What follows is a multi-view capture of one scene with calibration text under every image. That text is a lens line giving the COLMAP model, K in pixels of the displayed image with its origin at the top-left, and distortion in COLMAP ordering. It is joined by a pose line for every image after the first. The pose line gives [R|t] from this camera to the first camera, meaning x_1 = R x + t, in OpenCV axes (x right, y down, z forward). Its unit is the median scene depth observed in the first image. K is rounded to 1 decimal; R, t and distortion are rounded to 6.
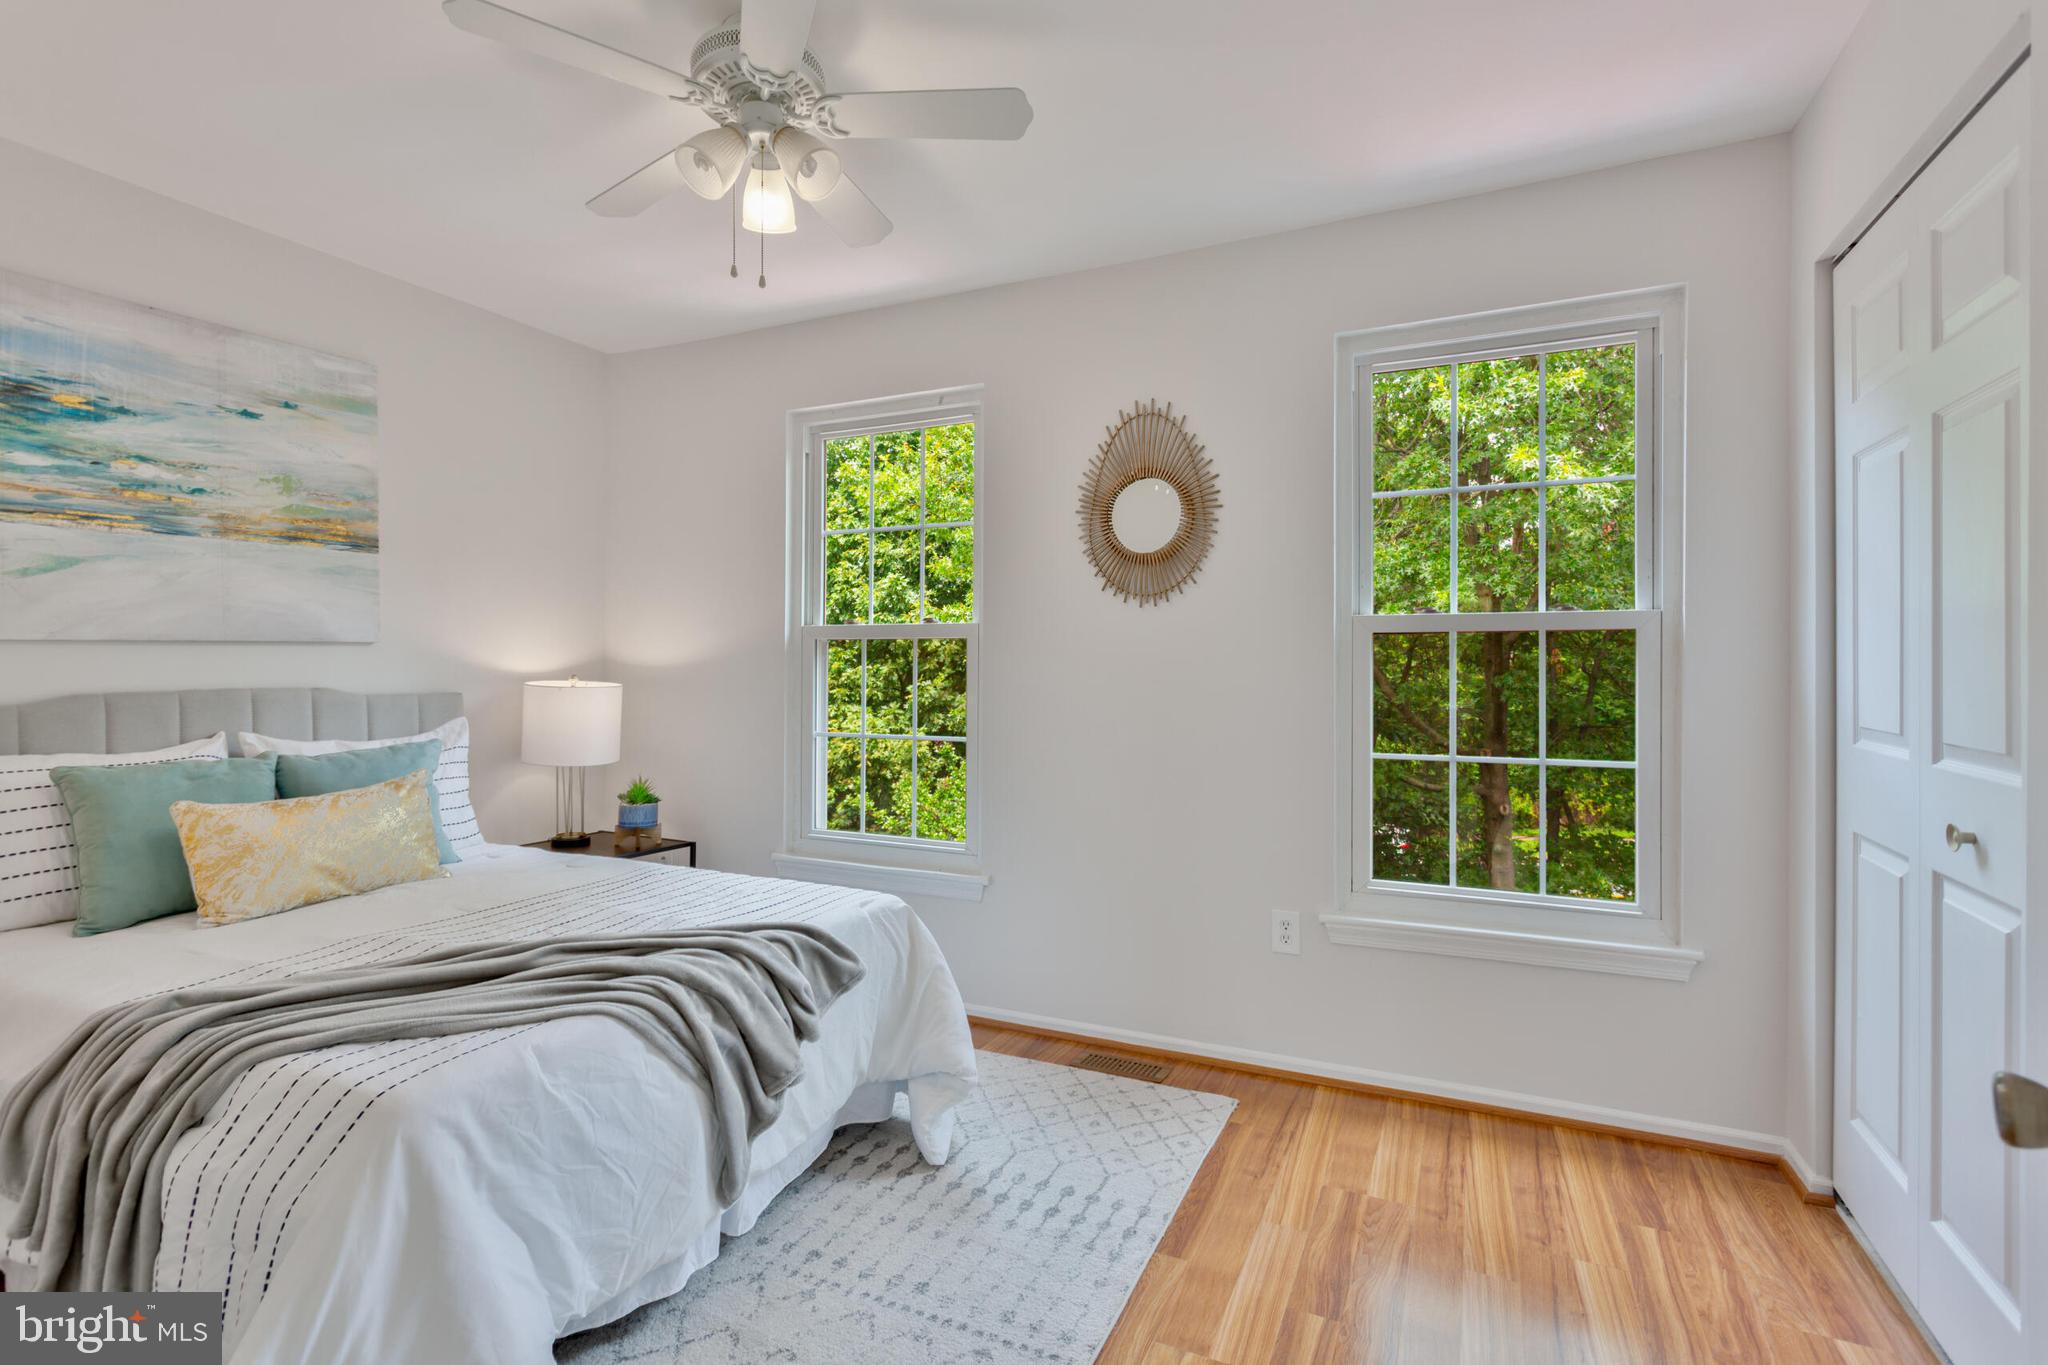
lens RADIAL K [[966.4, 0, 1035.8], [0, 966.4, 662.9], [0, 0, 1]] dist [0.006235, 0.001900]
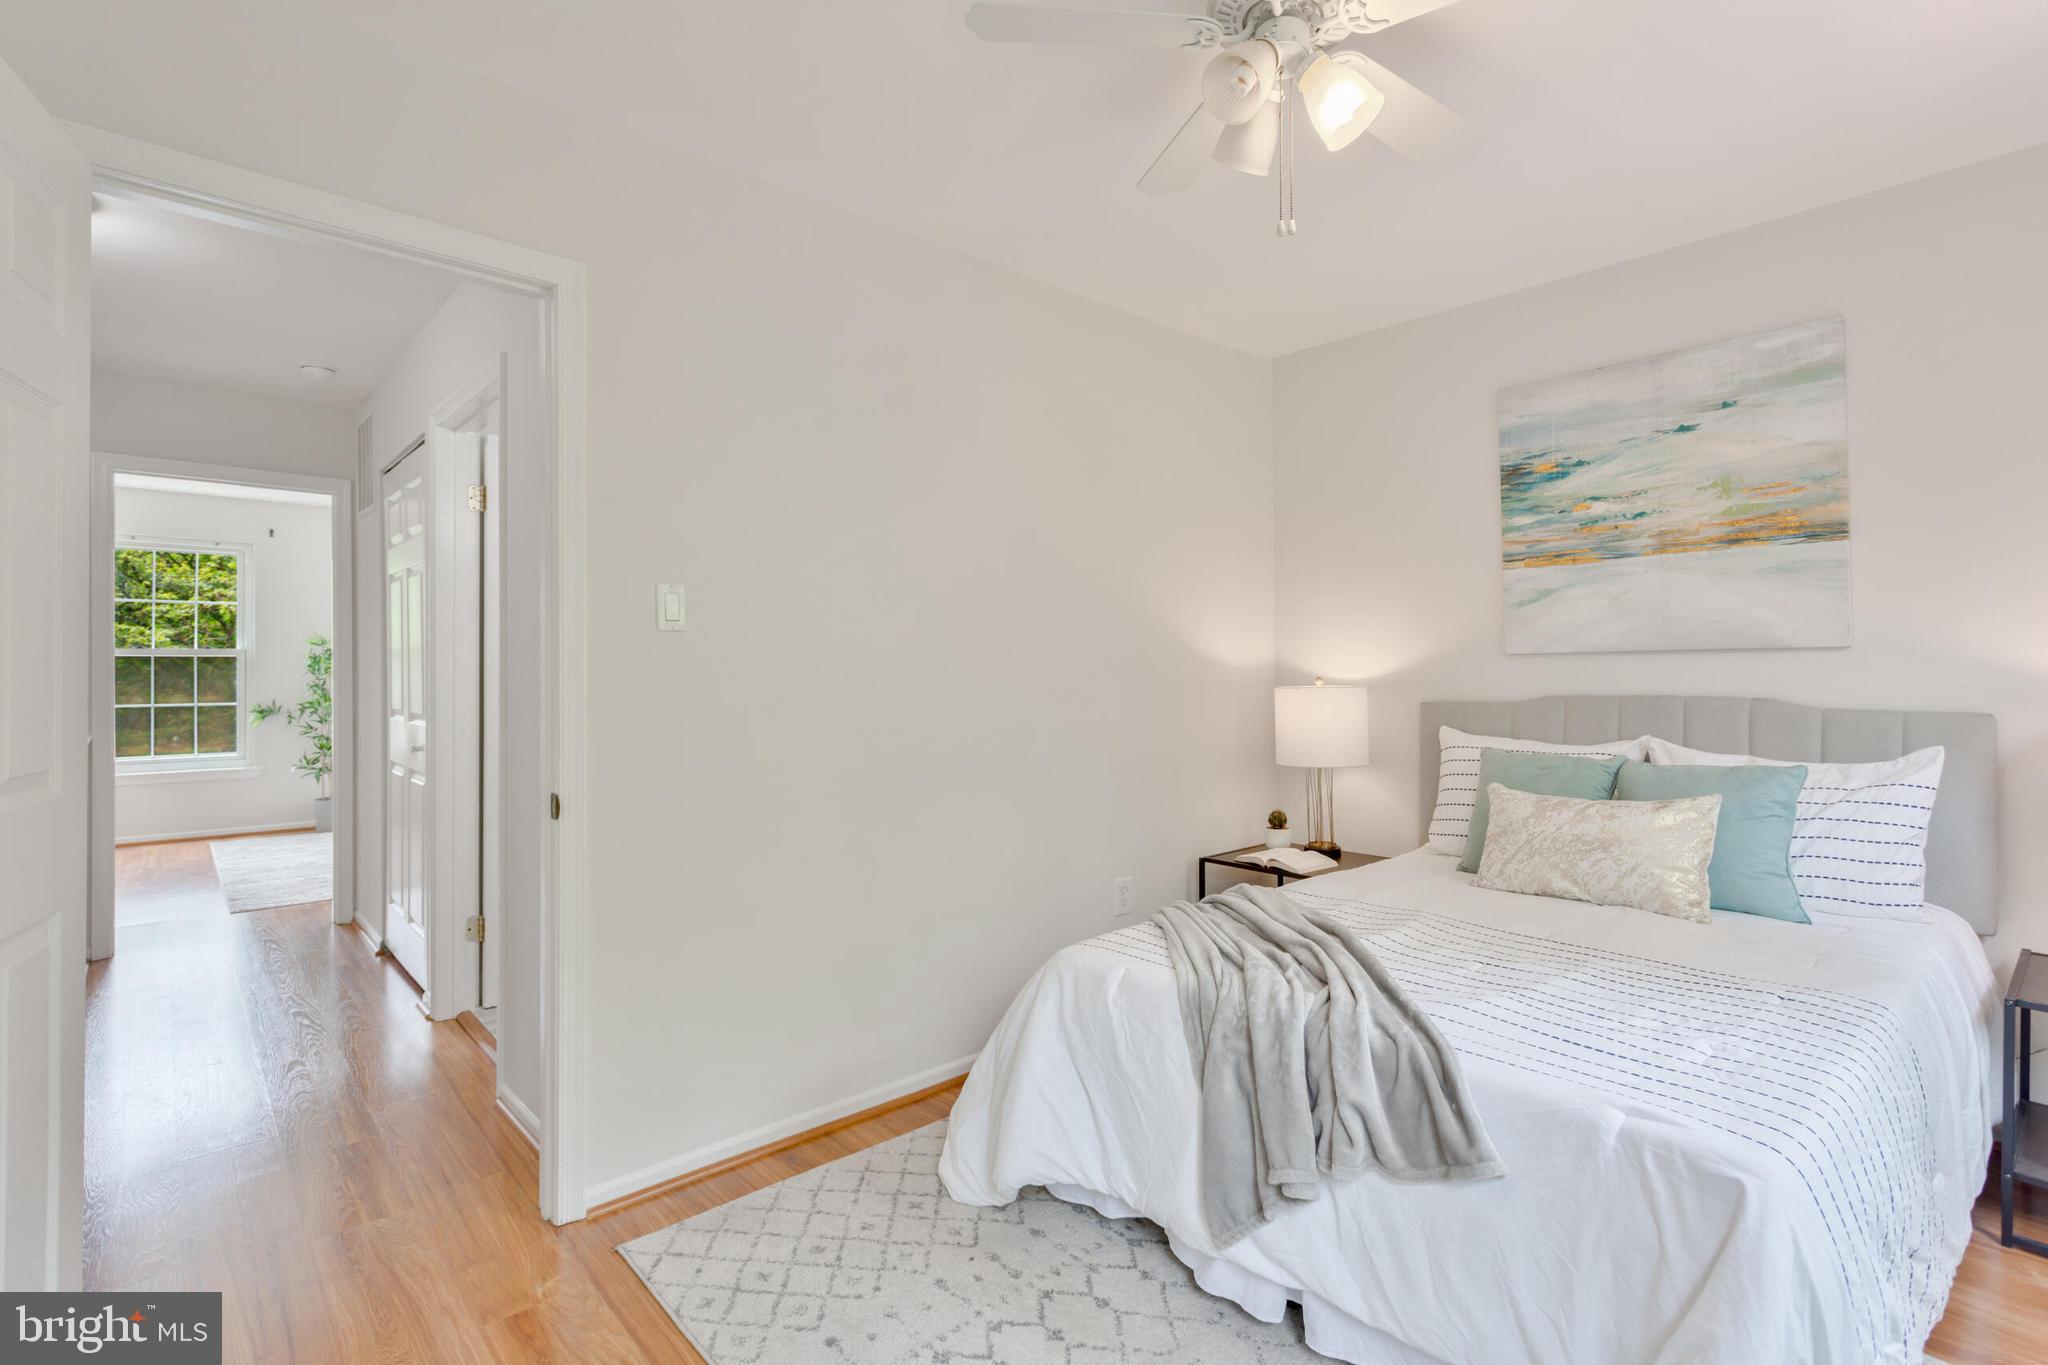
lens RADIAL K [[966.4, 0, 1035.8], [0, 966.4, 662.9], [0, 0, 1]] dist [0.006235, 0.001900]
pose [[-0.395161, -0.005313, -0.918597, 0.399416], [-0.001358, 0.999986, -0.005199, -0.002600], [0.918611, -0.000807, -0.395162, 0.776333]]
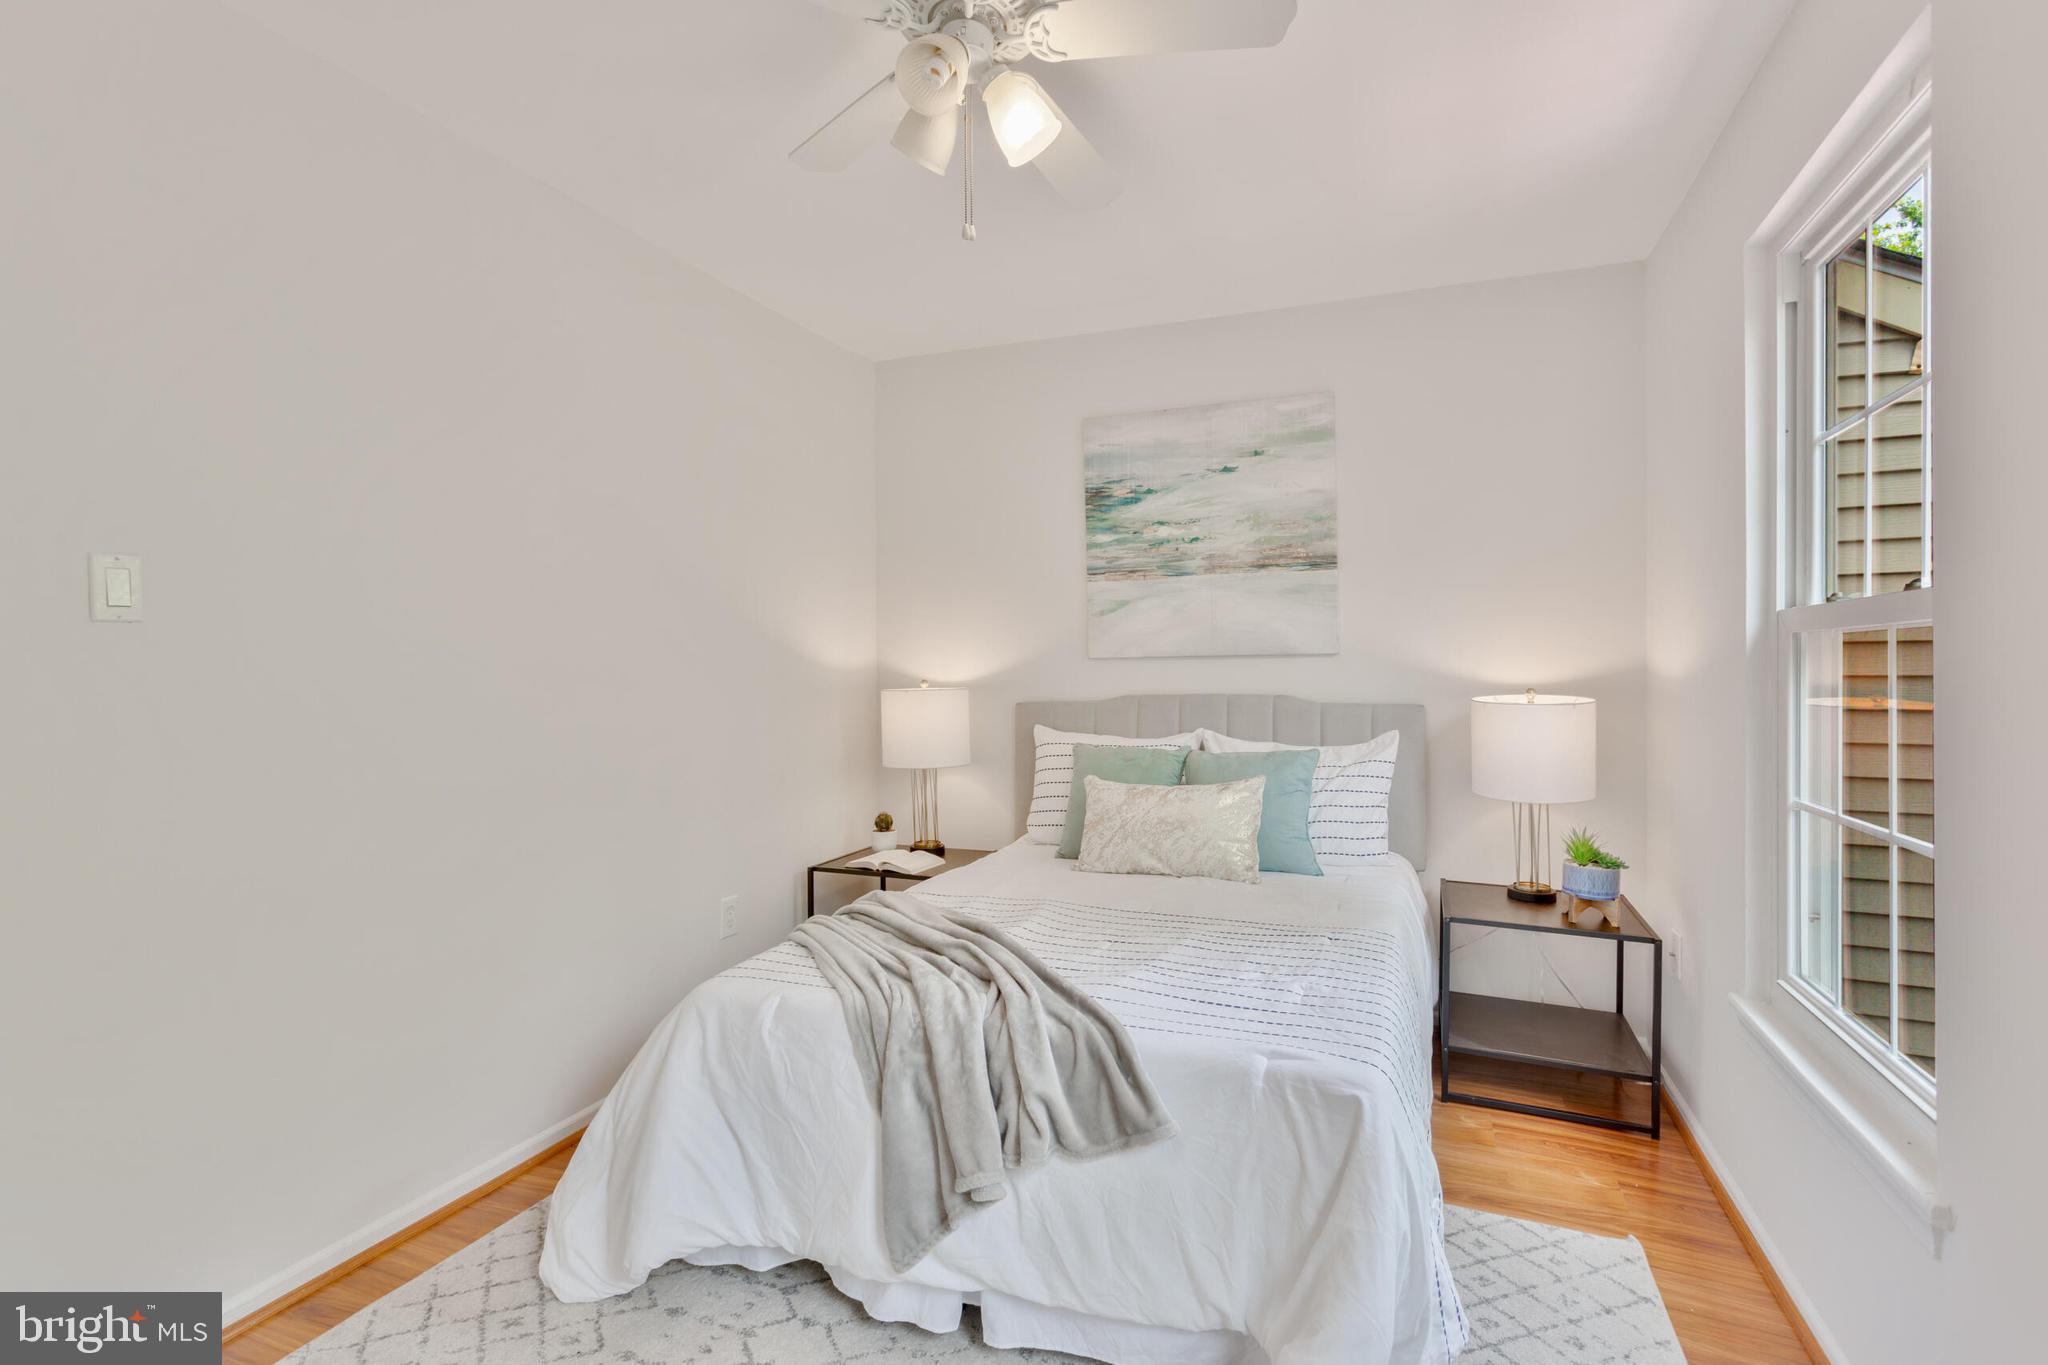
lens RADIAL K [[966.4, 0, 1035.8], [0, 966.4, 662.9], [0, 0, 1]] dist [0.006235, 0.001900]
pose [[0.058215, -0.007399, -0.998277, 0.388148], [-0.000360, 0.999972, -0.007432, -0.003962], [0.998304, 0.000792, 0.058211, 0.689598]]
